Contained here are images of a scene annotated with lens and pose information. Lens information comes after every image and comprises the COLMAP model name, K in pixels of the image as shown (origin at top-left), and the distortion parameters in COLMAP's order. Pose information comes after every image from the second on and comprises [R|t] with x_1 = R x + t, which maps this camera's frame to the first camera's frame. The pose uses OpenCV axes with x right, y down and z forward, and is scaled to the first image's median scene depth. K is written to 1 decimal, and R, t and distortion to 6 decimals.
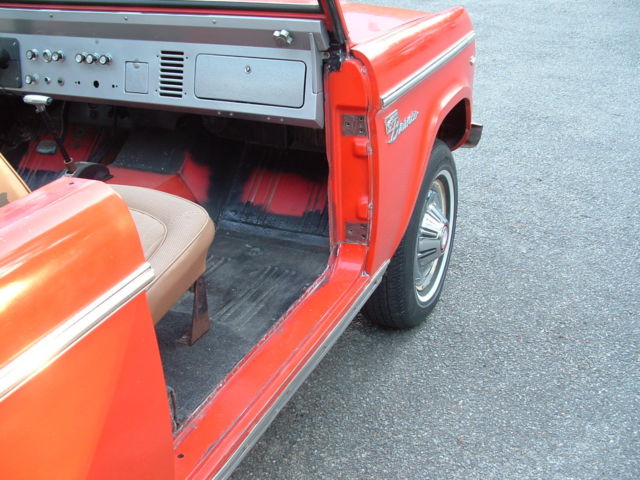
lens RADIAL K [[753.5, 0, 320.0], [0, 753.5, 240.0], [0, 0, 1]] dist [-0.261000, 0.320630]
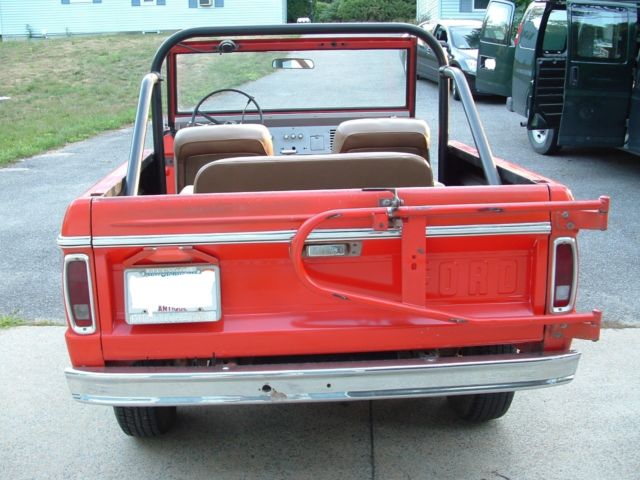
lens RADIAL K [[753.5, 0, 320.0], [0, 753.5, 240.0], [0, 0, 1]] dist [-0.261000, 0.320630]
pose [[0.878814, -0.119064, 0.462071, -1.388355], [0.218677, 0.961186, -0.168229, 0.459323], [-0.424107, 0.248886, 0.870740, -0.926016]]
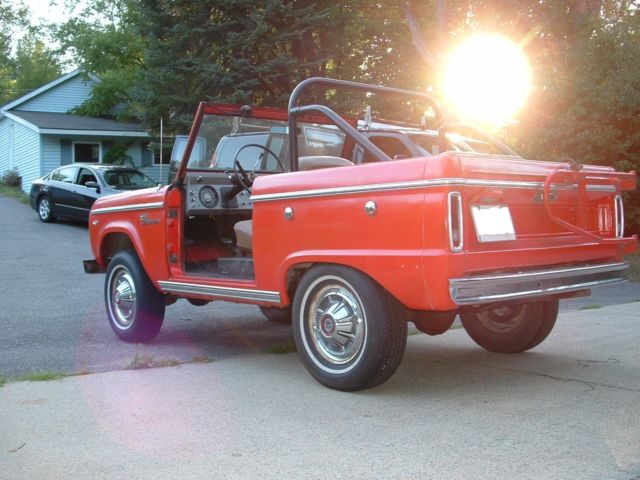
lens RADIAL K [[753.5, 0, 320.0], [0, 753.5, 240.0], [0, 0, 1]] dist [-0.261000, 0.320630]
pose [[0.406158, -0.020687, 0.913569, -2.858232], [0.423033, 0.890421, -0.167911, 0.448826], [-0.809987, 0.454668, 0.370403, -0.054745]]
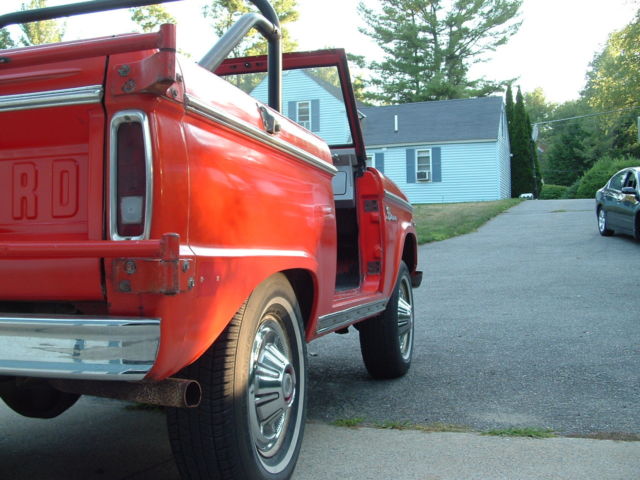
lens RADIAL K [[753.5, 0, 320.0], [0, 753.5, 240.0], [0, 0, 1]] dist [-0.261000, 0.320630]
pose [[0.988431, -0.006106, 0.151548, -0.375240], [0.076191, 0.883956, -0.461320, 0.802812], [-0.131145, 0.467530, 0.874195, -0.628778]]
